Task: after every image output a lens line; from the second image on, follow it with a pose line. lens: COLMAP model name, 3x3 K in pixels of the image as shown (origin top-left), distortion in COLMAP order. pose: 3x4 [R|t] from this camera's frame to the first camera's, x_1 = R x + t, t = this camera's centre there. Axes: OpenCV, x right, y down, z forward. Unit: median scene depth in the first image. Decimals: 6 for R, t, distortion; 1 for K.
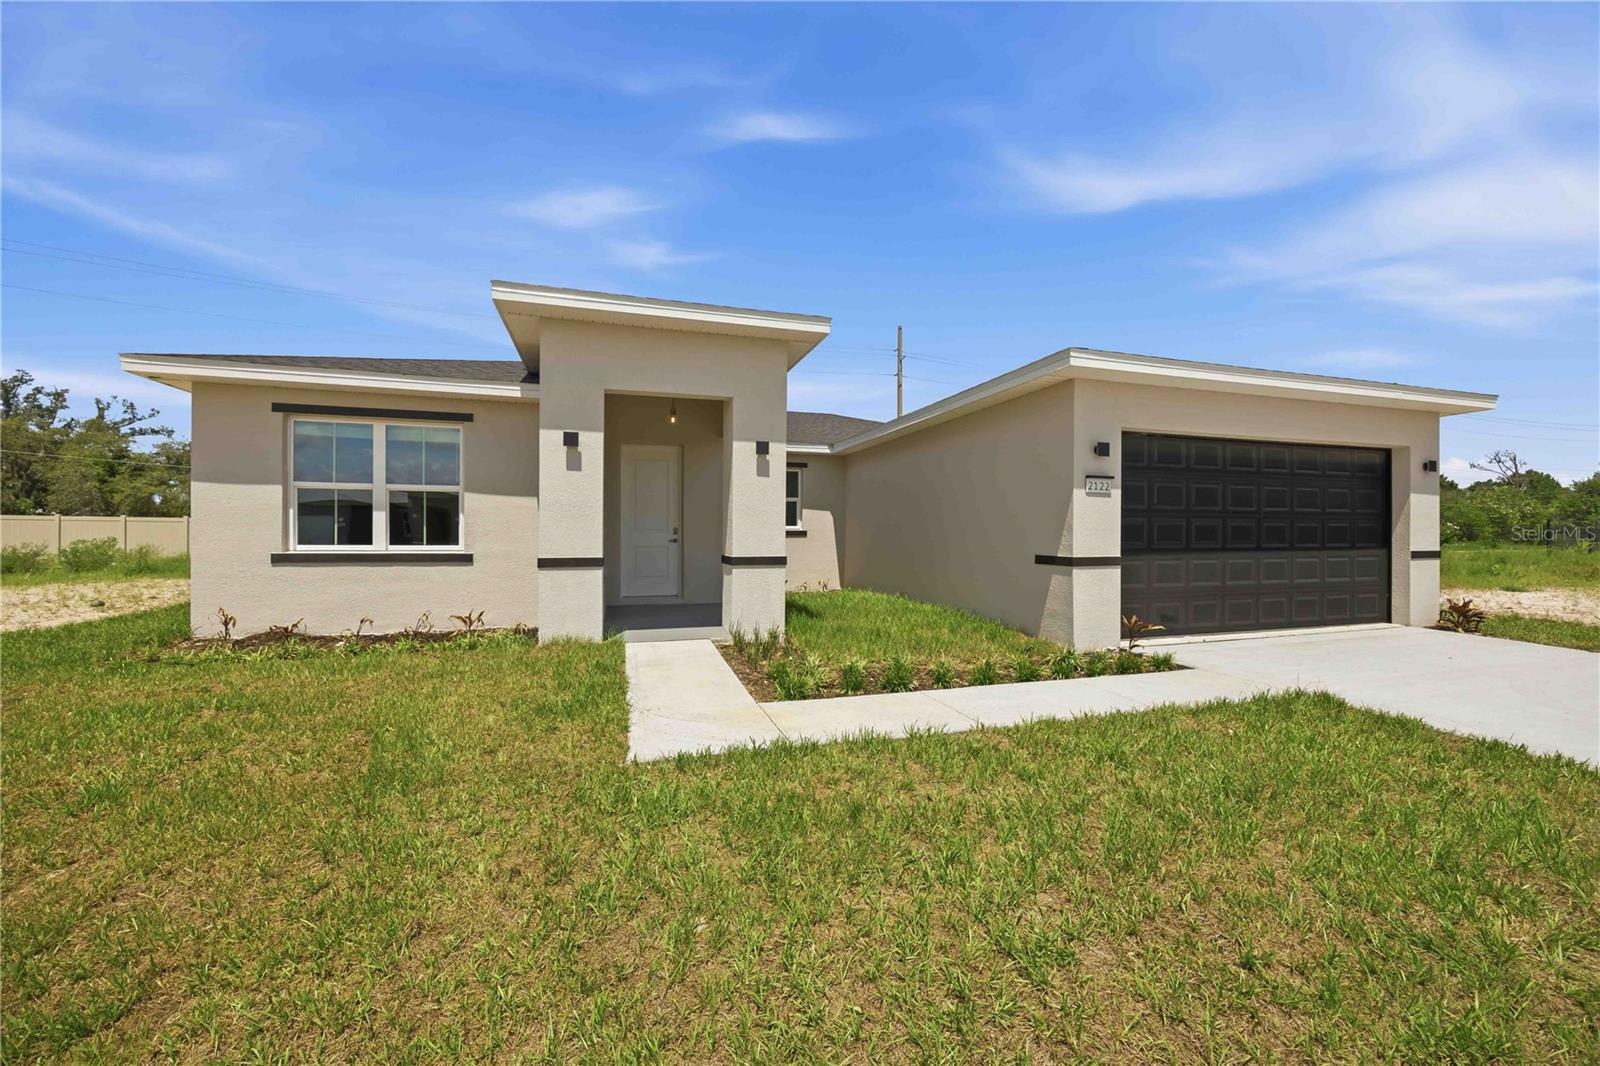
lens RADIAL K [[600.9, 0, 801.8], [0, 600.9, 529.1], [0, 0, 1]] dist [-0.003526, -0.000408]
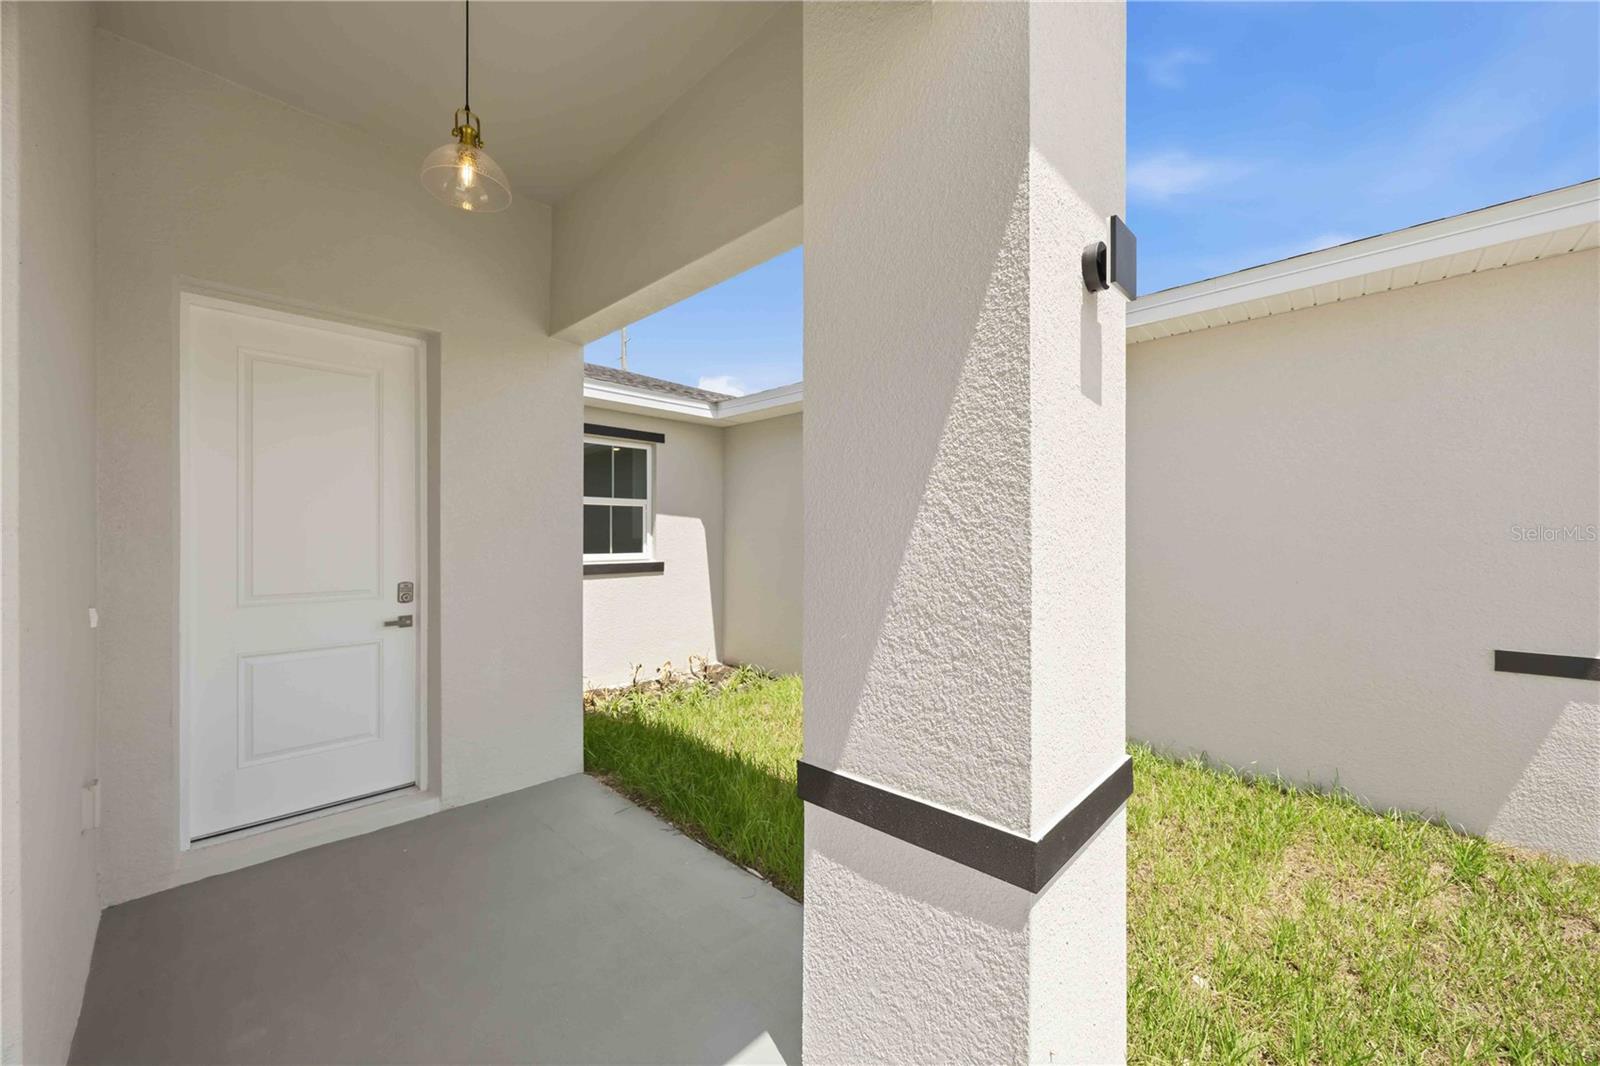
lens RADIAL K [[600.9, 0, 799.7], [0, 600.9, 532.6], [0, 0, 1]] dist [-0.003526, -0.000408]
pose [[0.877166, -0.001032, 0.480187, -0.245280], [0.001292, 0.999999, -0.000212, -0.040365], [-0.480186, 0.000806, 0.877166, 0.829608]]
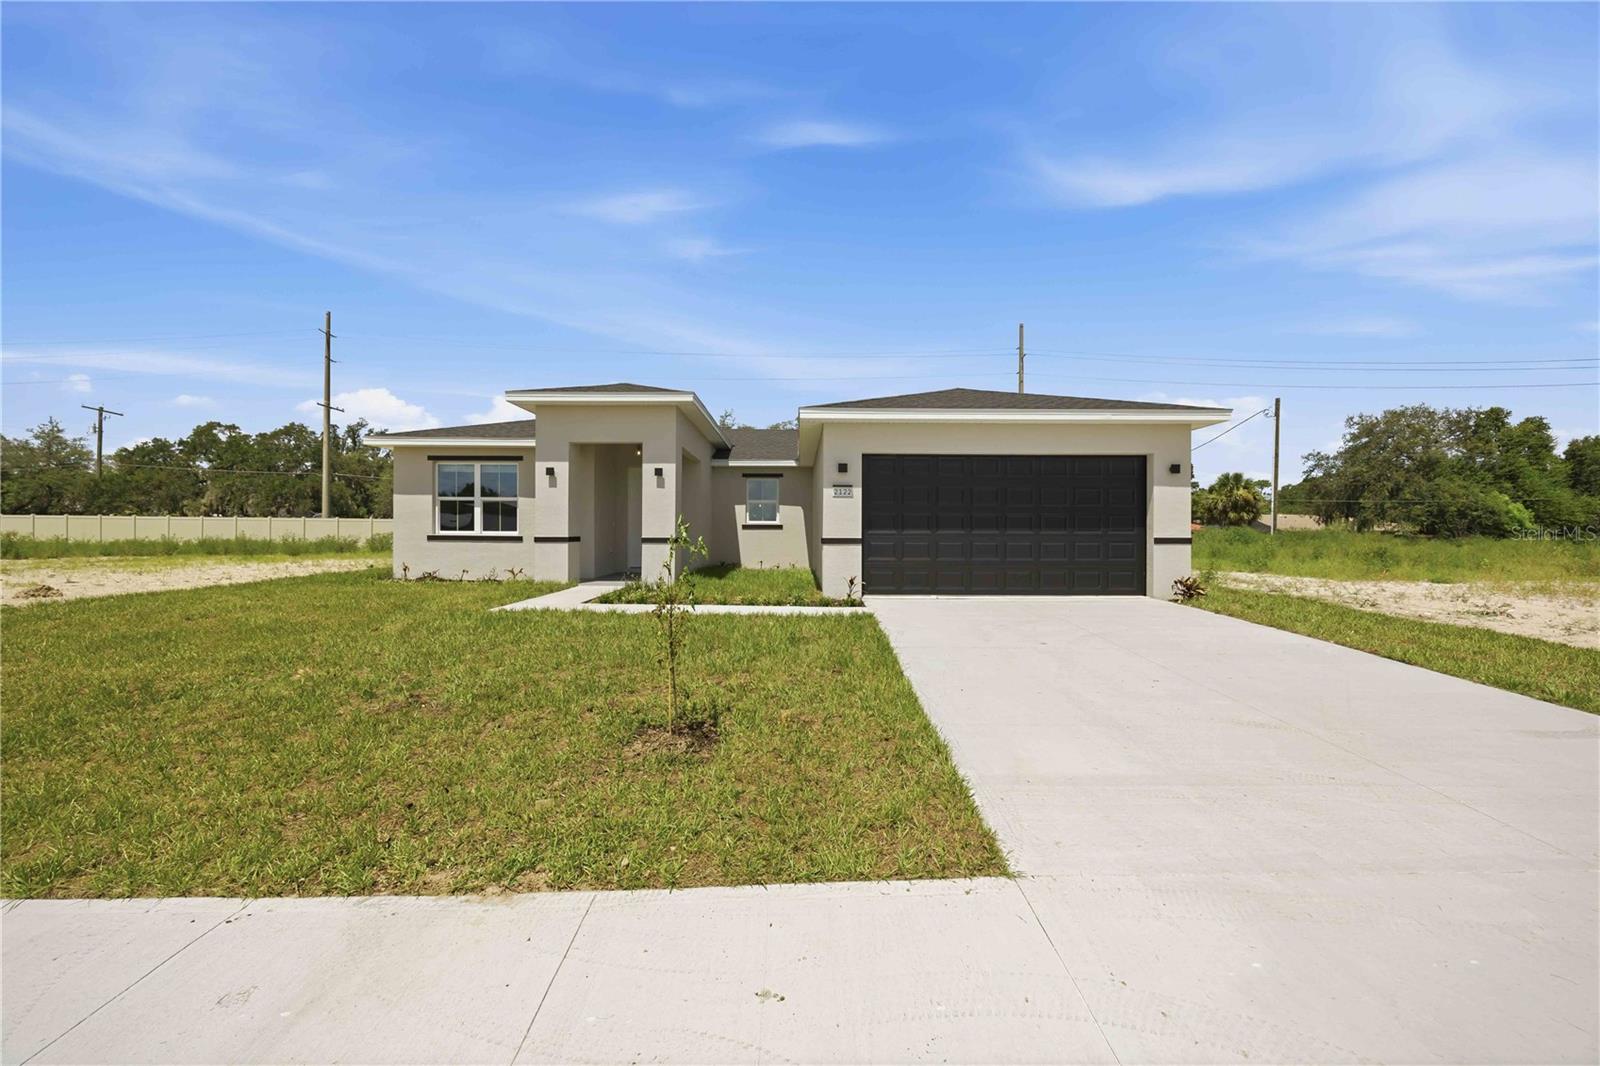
lens RADIAL K [[600.9, 0, 798.3], [0, 600.9, 531.0], [0, 0, 1]] dist [-0.003526, -0.000408]
pose [[0.955576, 0.000102, -0.294745, 0.750026], [0.000605, 0.999997, 0.002309, 0.023037], [0.294744, -0.002385, 0.955573, -0.440911]]
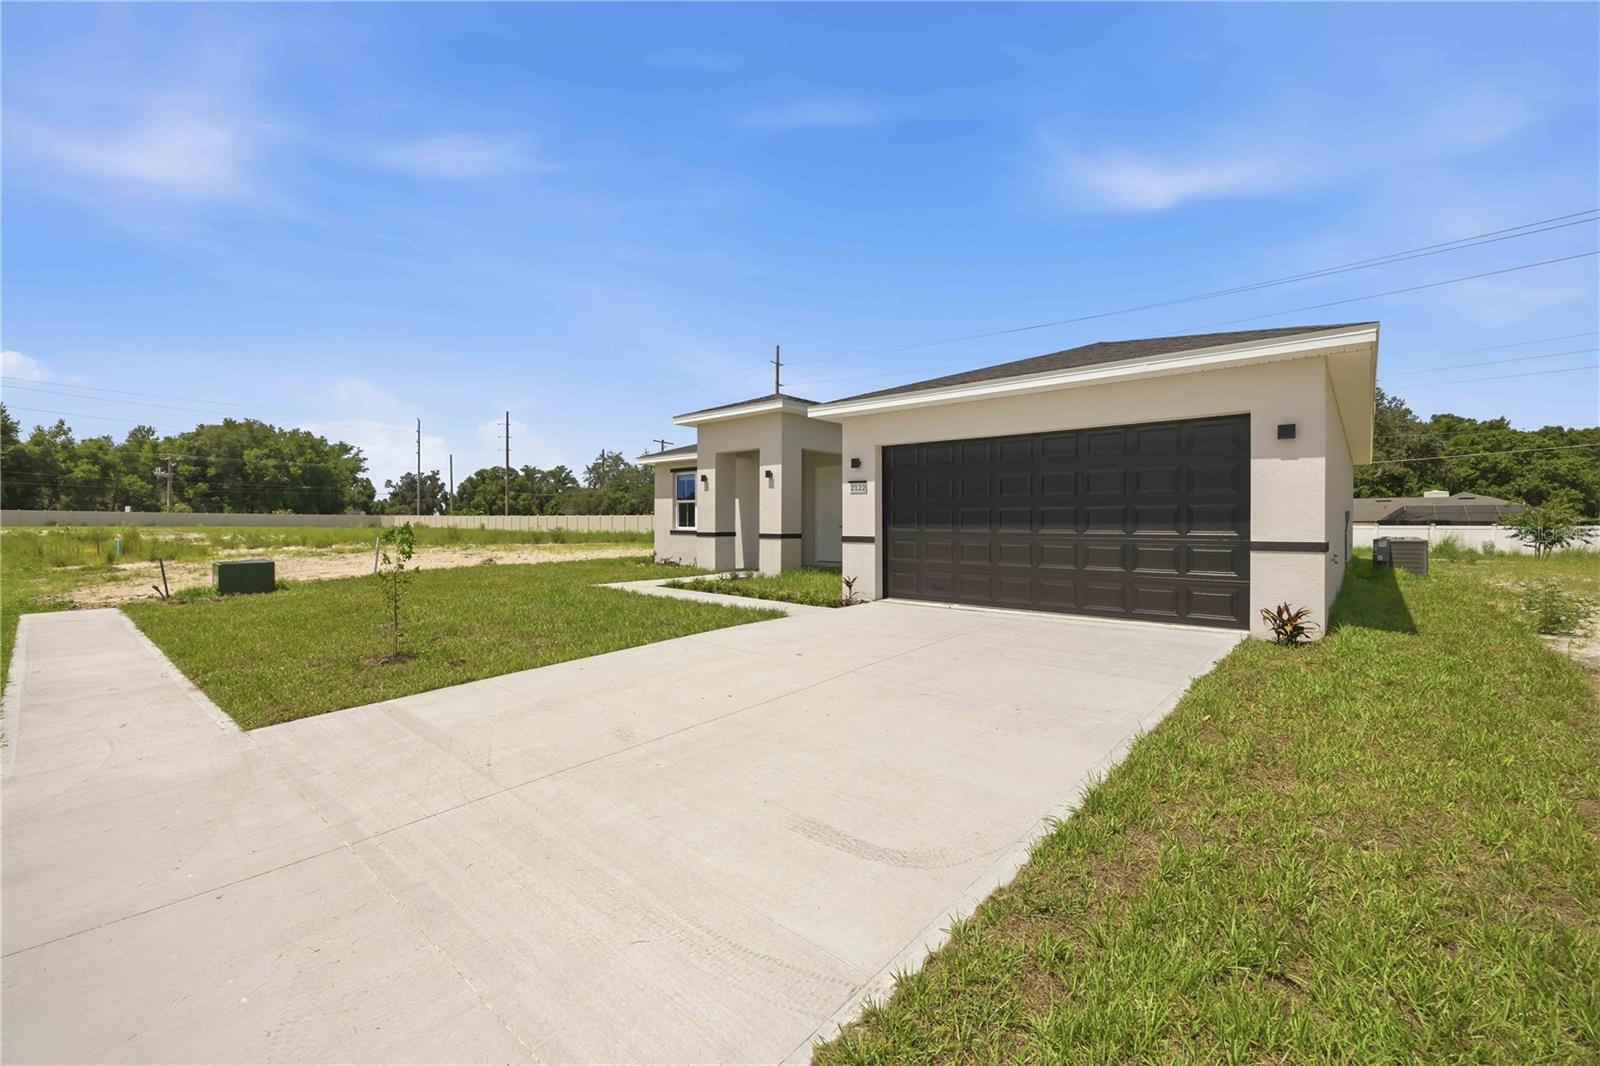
lens RADIAL K [[650.7, 0, 798.3], [0, 650.7, 523.9], [0, 0, 1]] dist [-0.001440, -0.000032]
pose [[0.524867, 0.000071, -0.851184, 1.578793], [0.001439, 0.999998, 0.000971, 0.014167], [0.851183, -0.001734, 0.524866, 0.041490]]
